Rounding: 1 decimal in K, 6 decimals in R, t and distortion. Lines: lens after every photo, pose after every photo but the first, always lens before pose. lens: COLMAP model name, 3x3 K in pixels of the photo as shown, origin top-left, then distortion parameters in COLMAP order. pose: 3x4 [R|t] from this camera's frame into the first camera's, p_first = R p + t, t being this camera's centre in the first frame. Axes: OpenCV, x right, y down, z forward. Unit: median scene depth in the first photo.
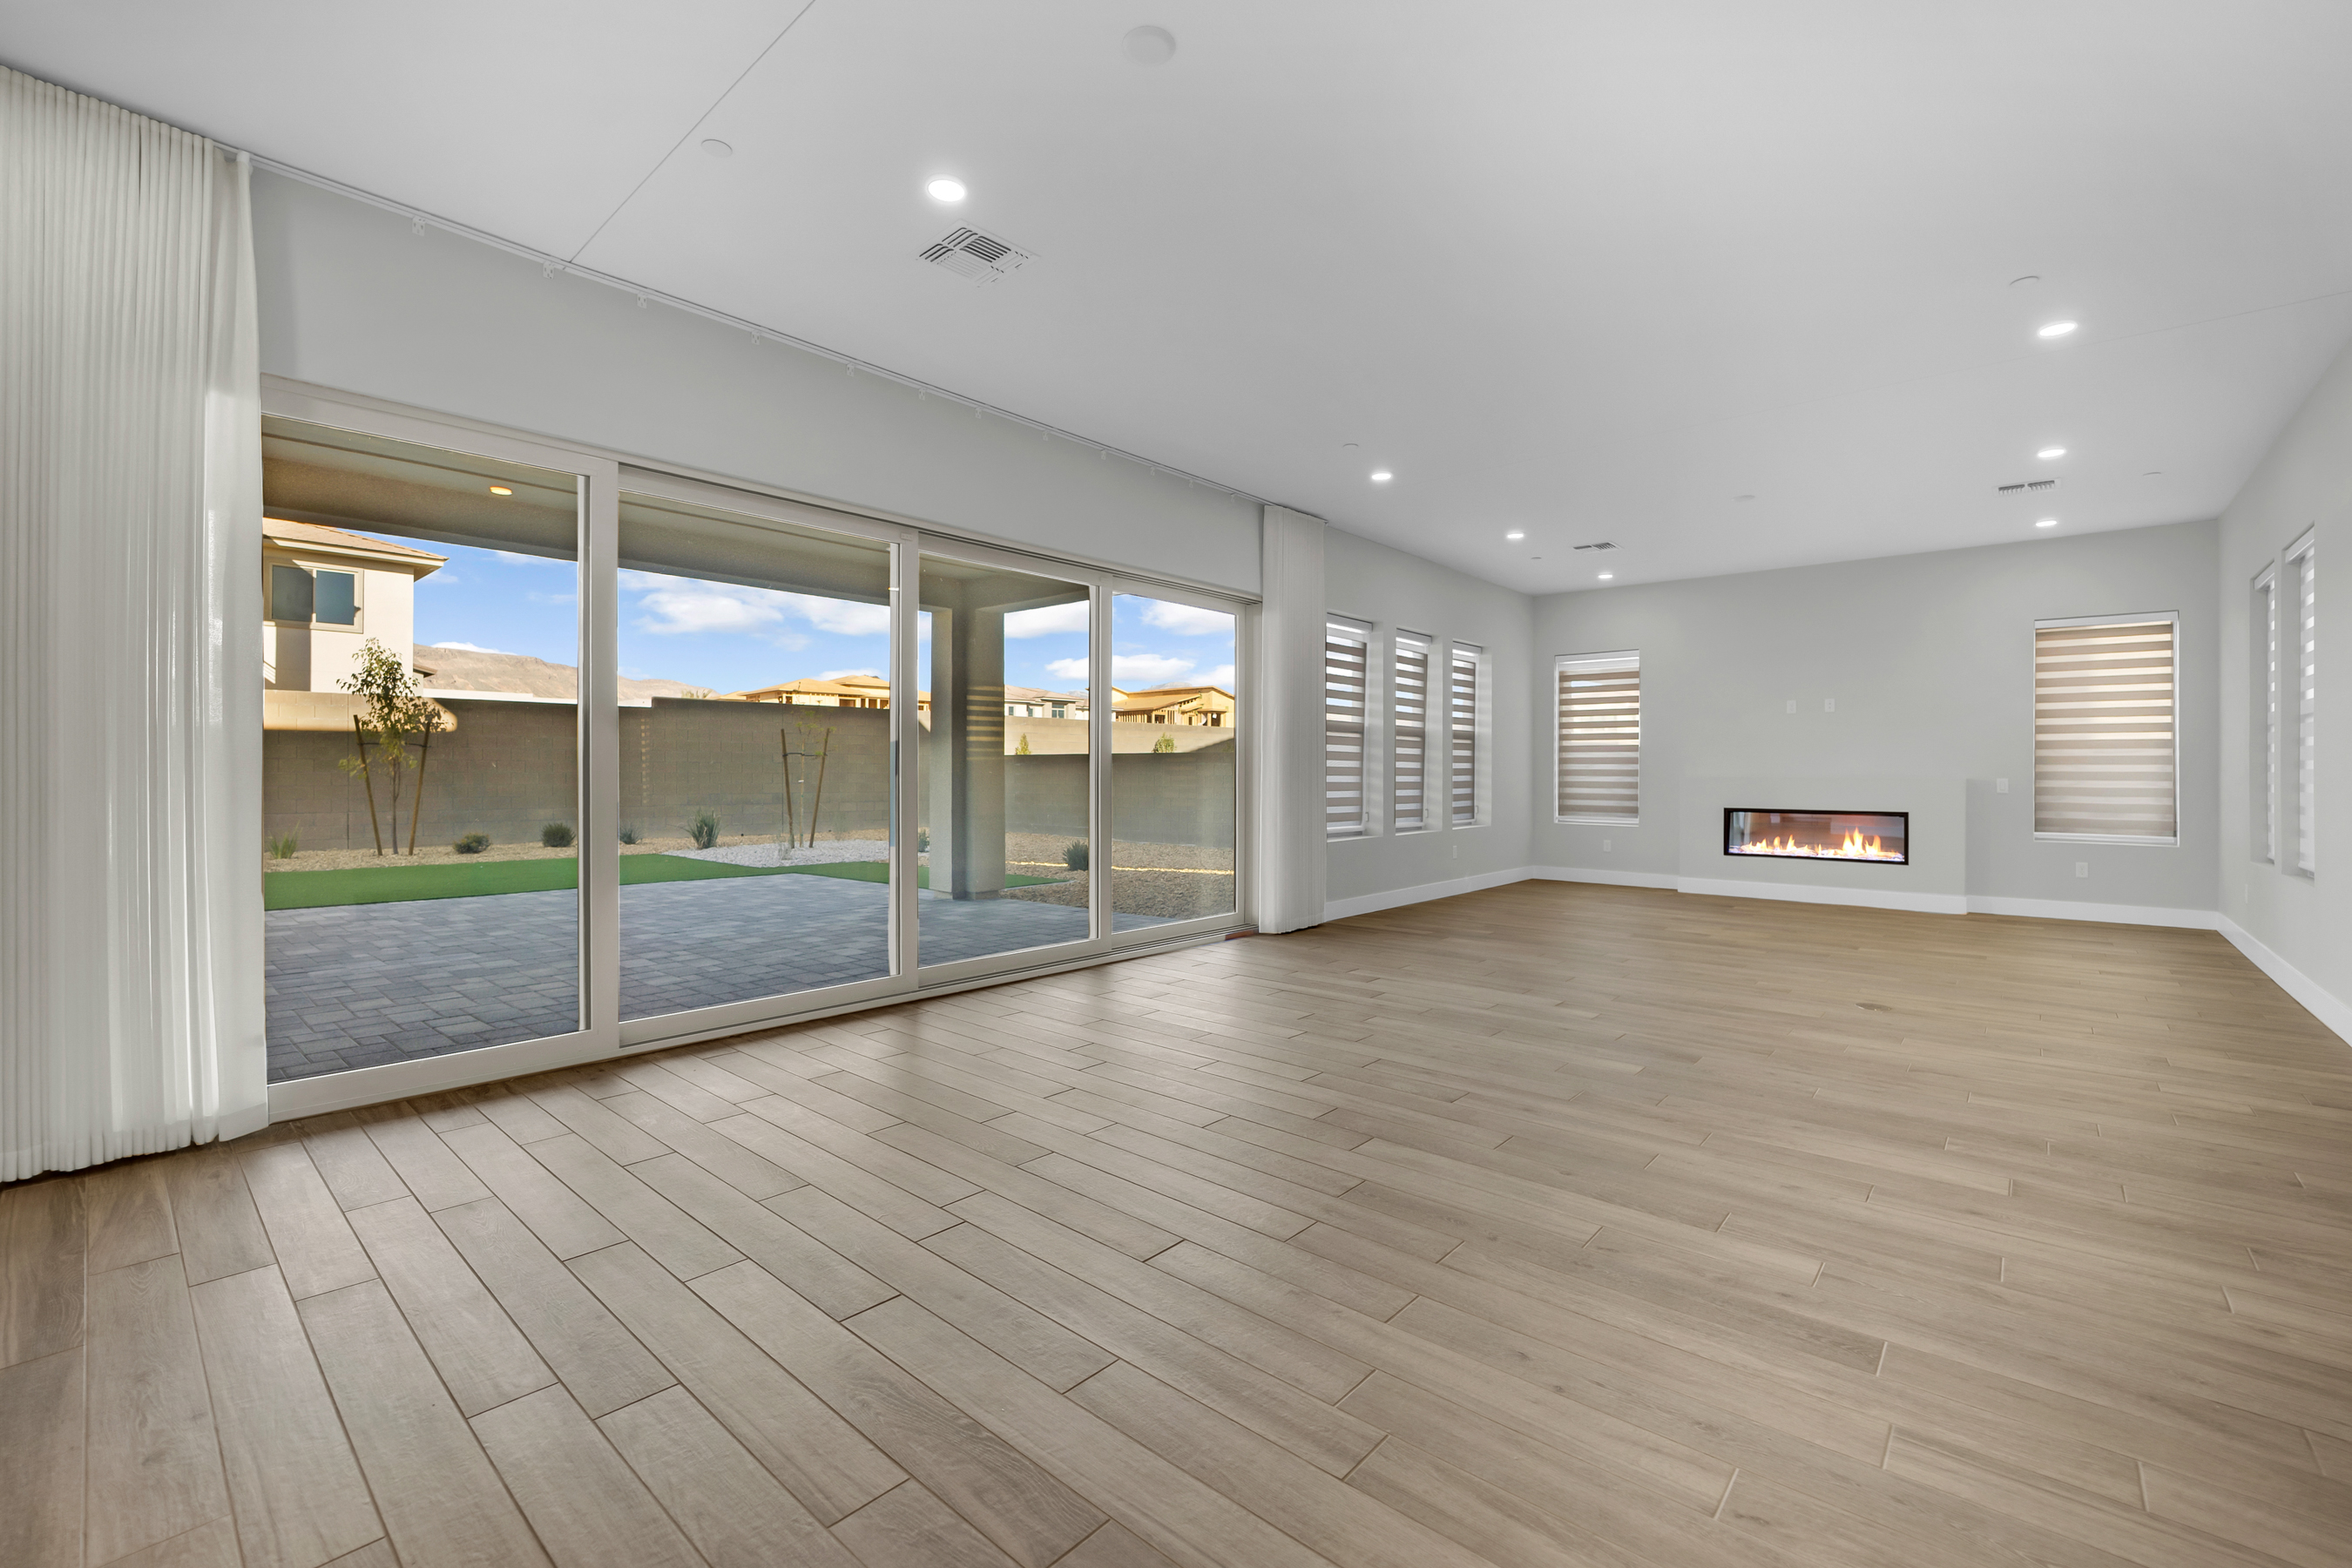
lens RADIAL K [[985.4, 0, 1186.5], [0, 985.4, 782.2], [0, 0, 1]] dist [-0.043405, 0.000664]
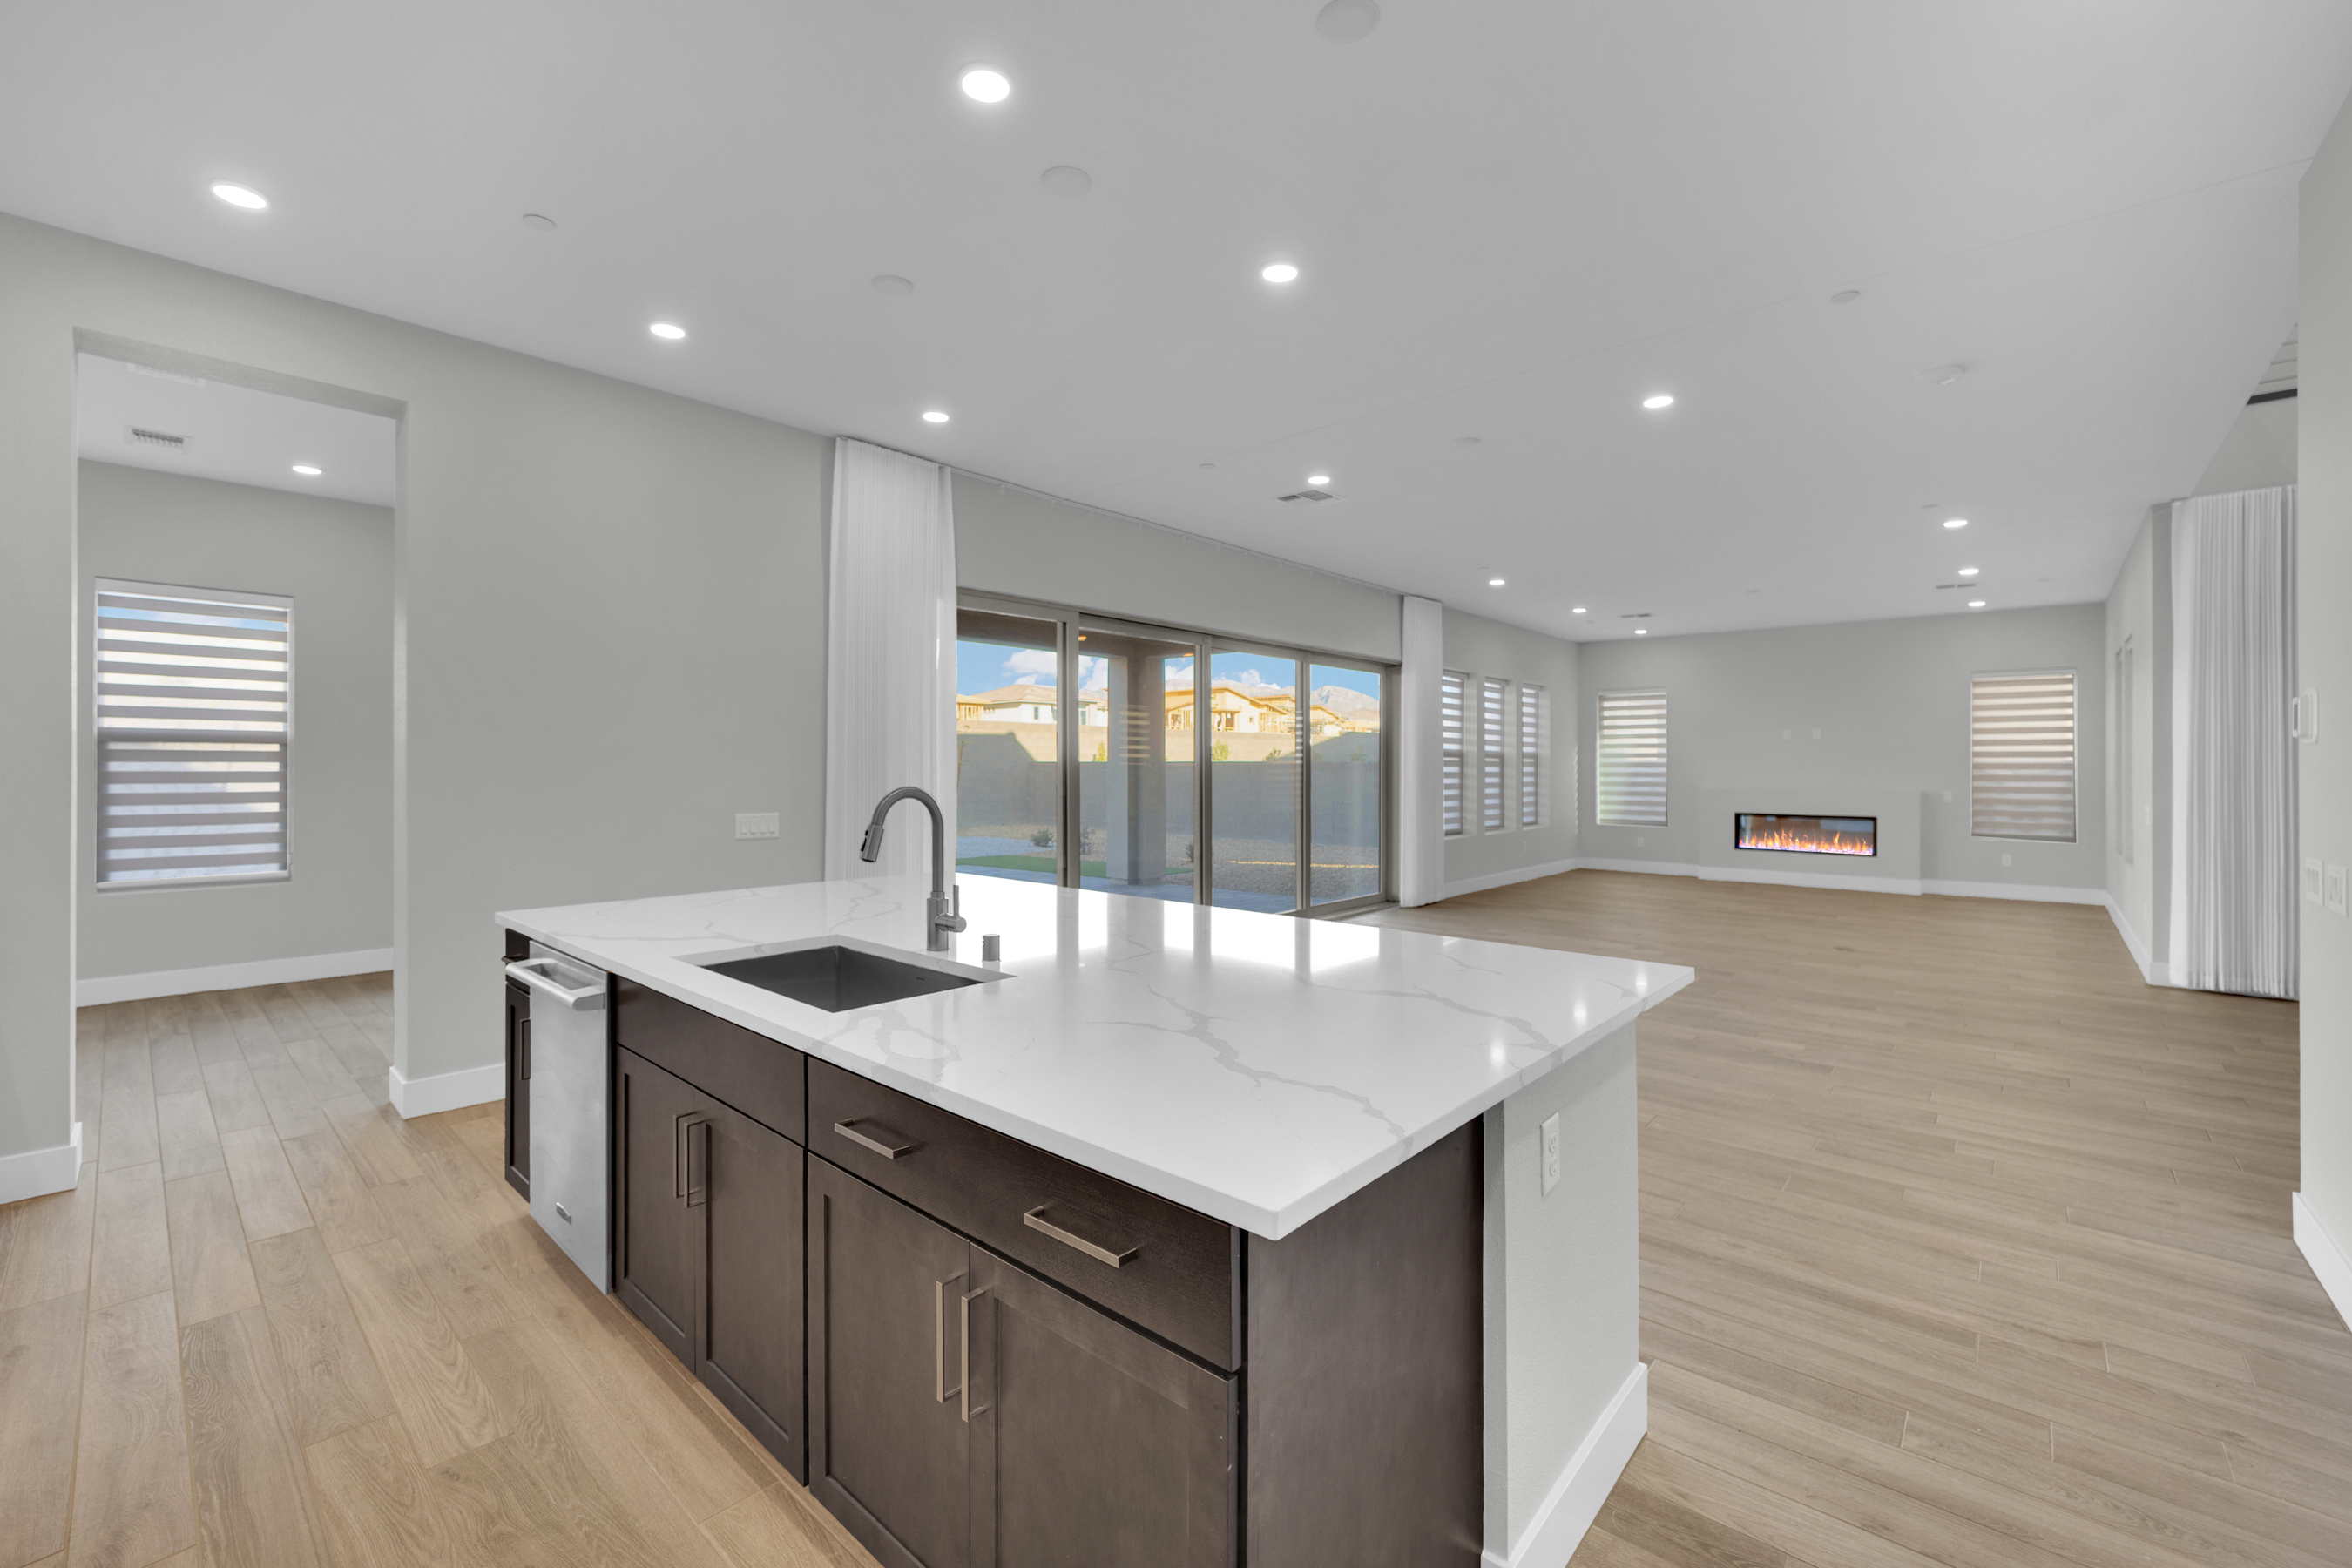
lens RADIAL K [[985.4, 0, 1168.0], [0, 985.4, 766.4], [0, 0, 1]] dist [-0.043405, 0.000664]
pose [[0.999963, -0.001347, -0.008441, -0.207368], [0.001266, 0.999952, -0.009695, -0.026137], [0.008454, 0.009684, 0.999917, -0.325430]]
